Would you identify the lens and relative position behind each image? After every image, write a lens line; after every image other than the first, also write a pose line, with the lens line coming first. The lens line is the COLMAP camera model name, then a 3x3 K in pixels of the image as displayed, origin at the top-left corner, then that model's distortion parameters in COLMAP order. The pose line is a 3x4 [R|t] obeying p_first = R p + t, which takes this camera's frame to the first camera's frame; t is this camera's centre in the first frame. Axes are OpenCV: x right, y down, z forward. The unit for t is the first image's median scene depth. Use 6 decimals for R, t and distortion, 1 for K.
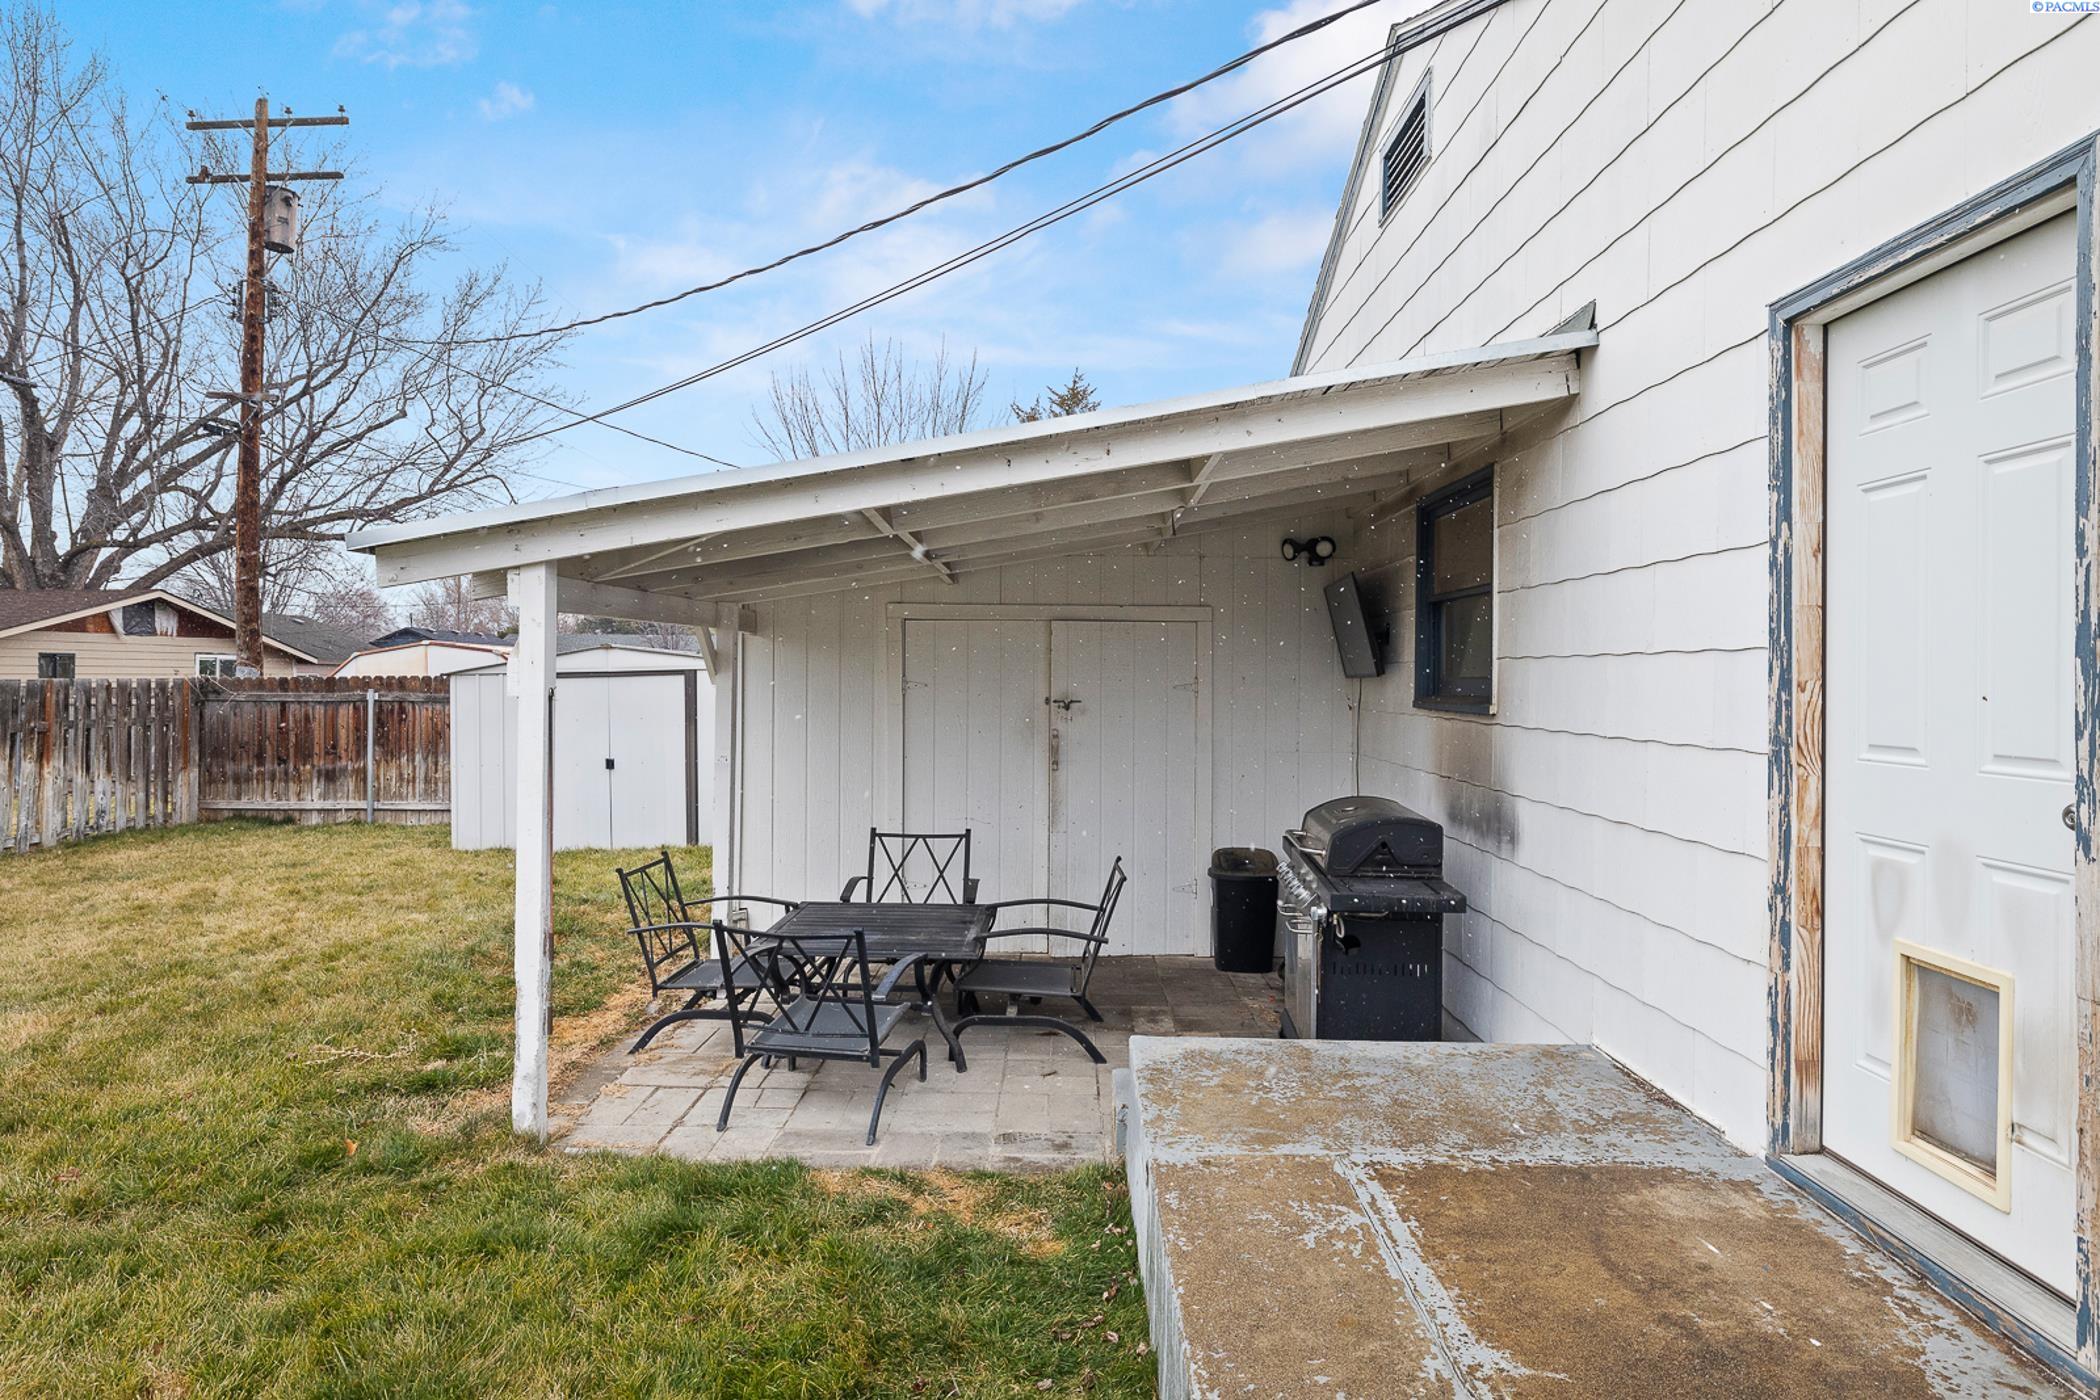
lens RADIAL K [[1152.9, 0, 1063.7], [0, 1152.9, 671.2], [0, 0, 1]] dist [0.001251, -0.000027]
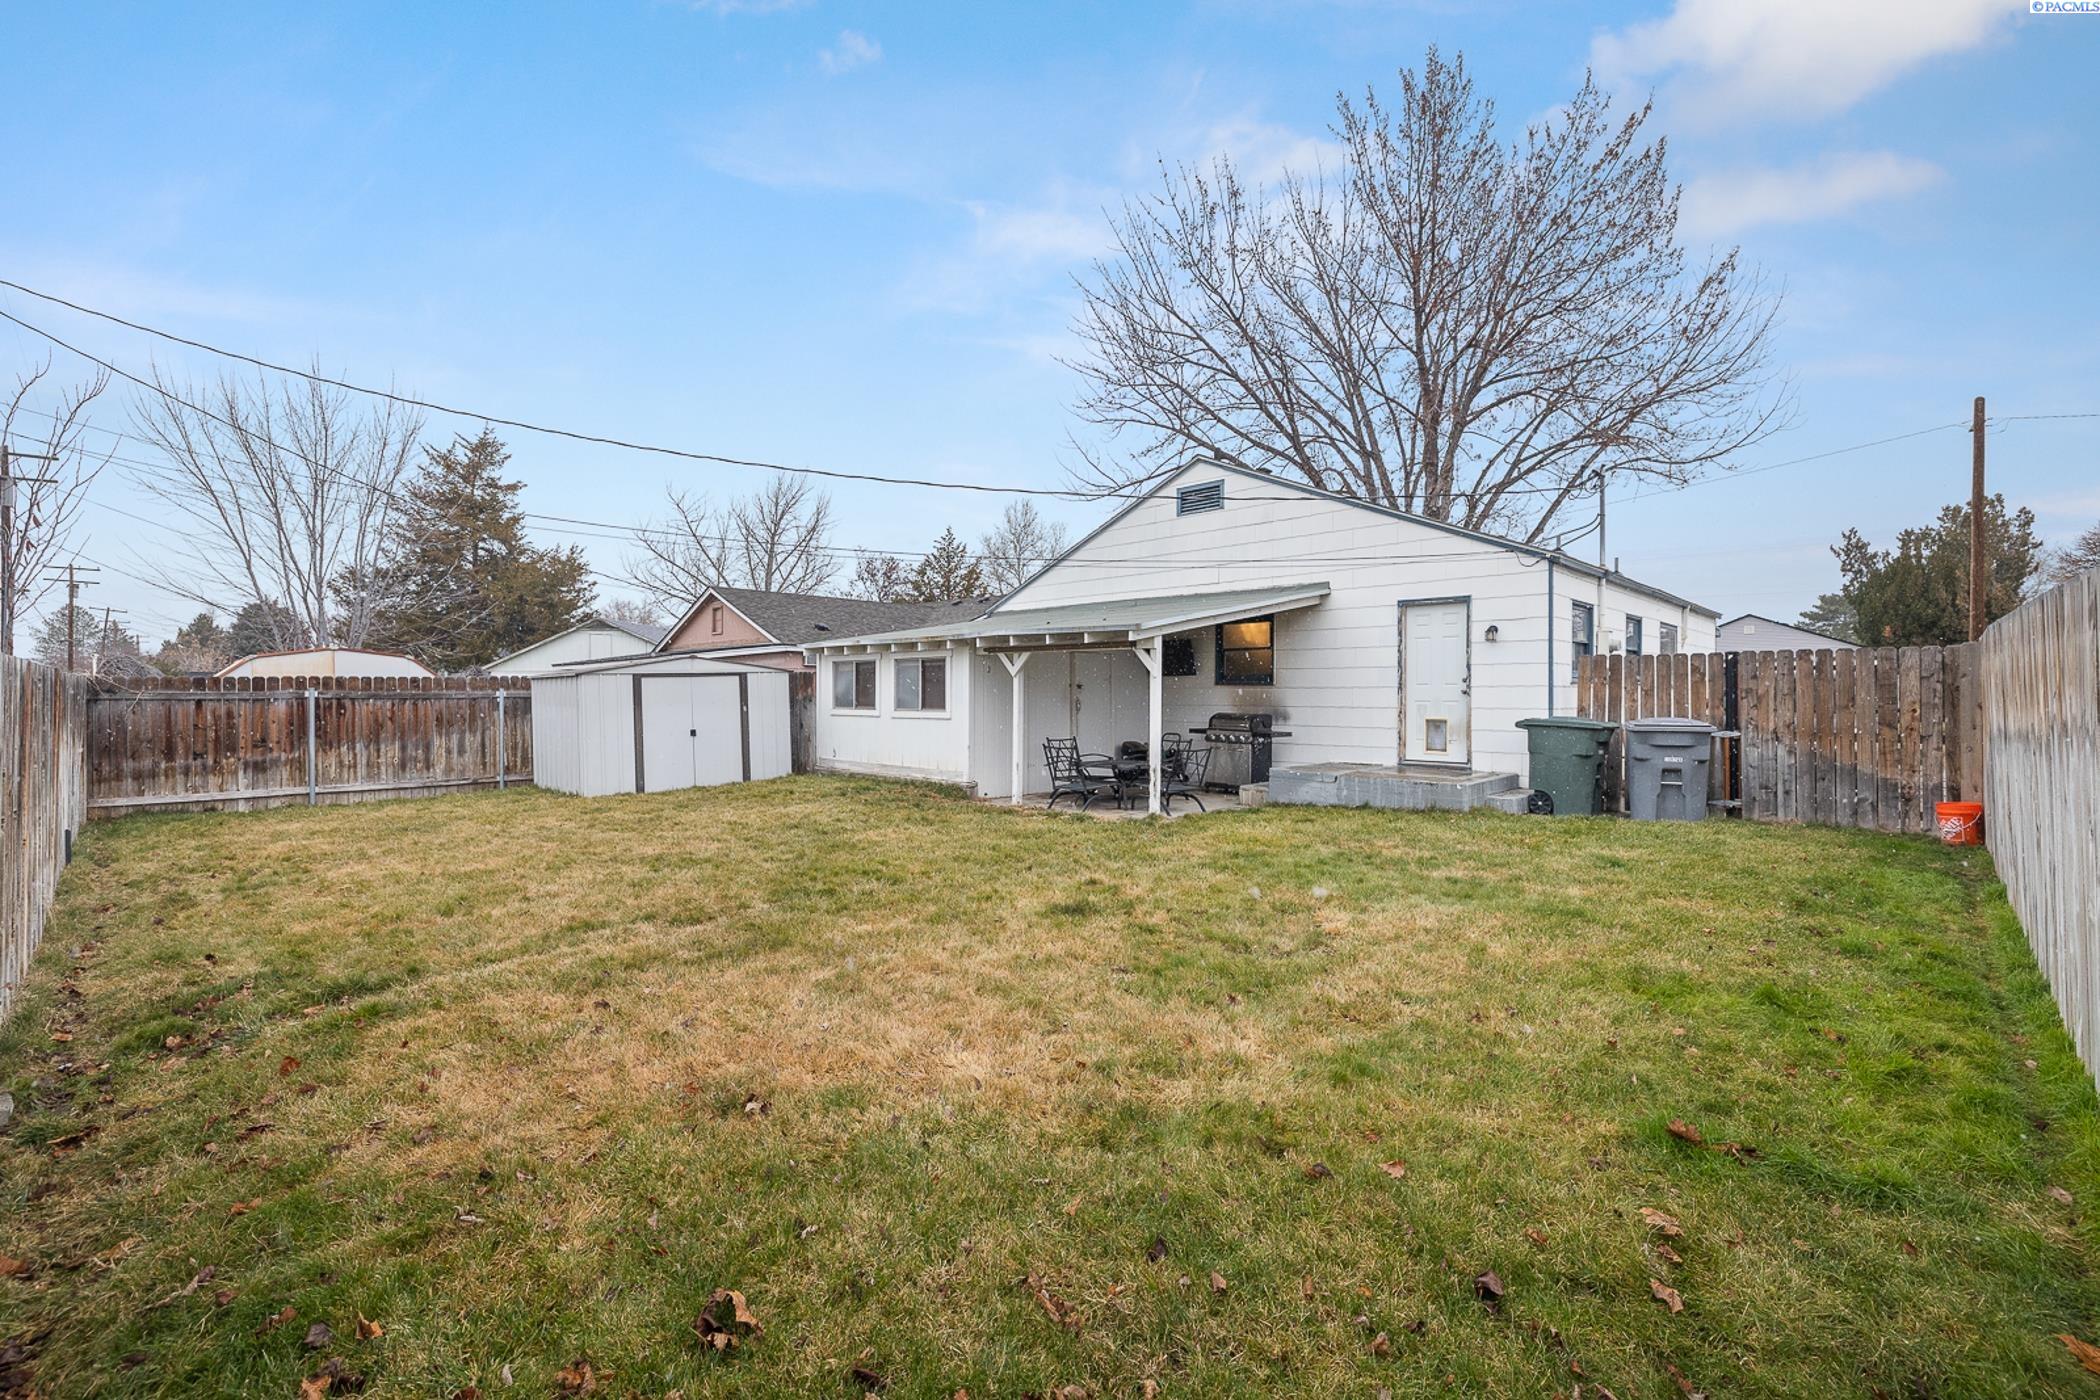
lens RADIAL K [[879.8, 0, 1057.6], [0, 879.8, 697.7], [0, 0, 1]] dist [0.003178, 0.000086]
pose [[0.686115, -0.010967, 0.727411, -0.726227], [0.001125, 0.999901, 0.014014, 0.013769], [-0.727492, -0.008796, 0.686059, -0.133174]]
